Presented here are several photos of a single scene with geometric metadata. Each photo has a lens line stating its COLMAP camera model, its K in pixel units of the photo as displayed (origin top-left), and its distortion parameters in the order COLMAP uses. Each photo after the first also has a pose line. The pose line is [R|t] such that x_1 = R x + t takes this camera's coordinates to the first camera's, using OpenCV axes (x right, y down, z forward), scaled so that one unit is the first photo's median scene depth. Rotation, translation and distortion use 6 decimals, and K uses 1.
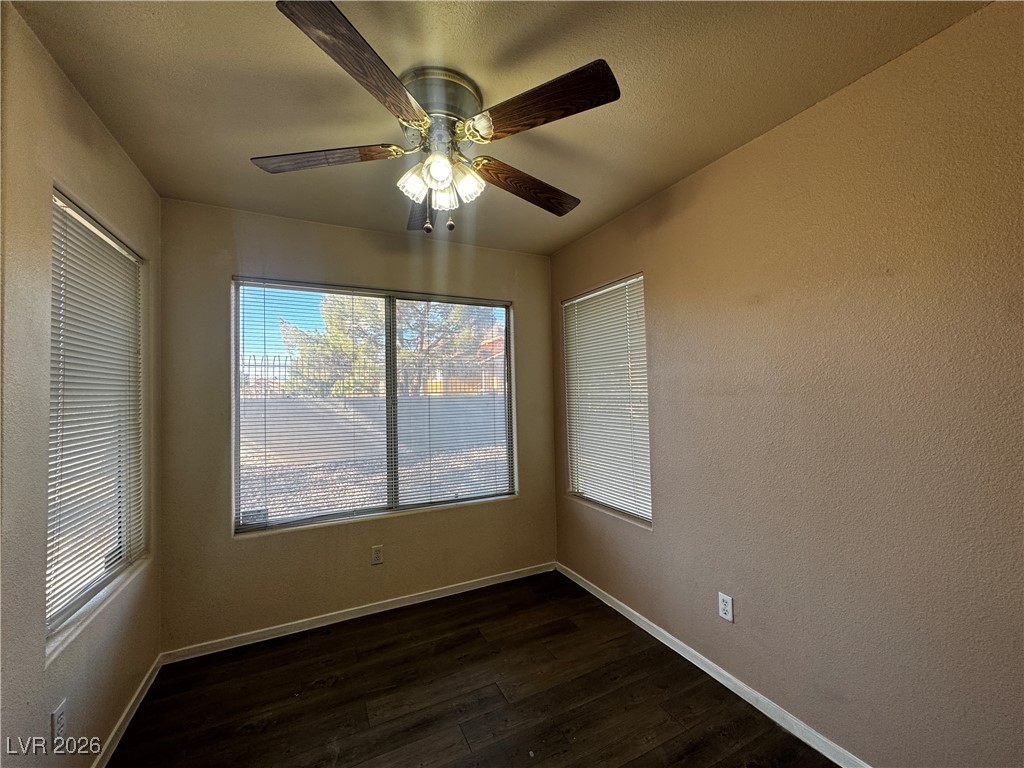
lens RADIAL K [[406.7, 0, 512.0], [0, 406.7, 384.0], [0, 0, 1]] dist [-0.001937, -0.000136]
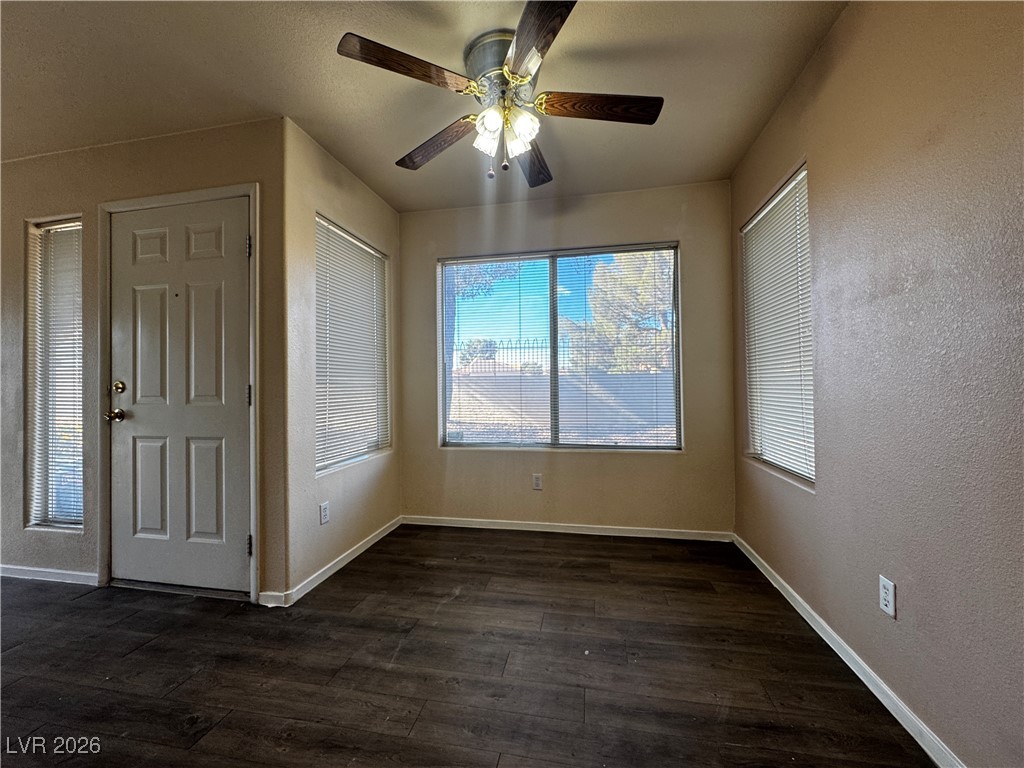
lens RADIAL K [[411.6, 0, 512.0], [0, 411.6, 384.0], [0, 0, 1]] dist [-0.000296, -0.000212]
pose [[0.793832, 0.004190, -0.608122, 0.365415], [0.012295, 0.999661, 0.022936, 0.129545], [0.608012, -0.025684, 0.793512, 0.038610]]
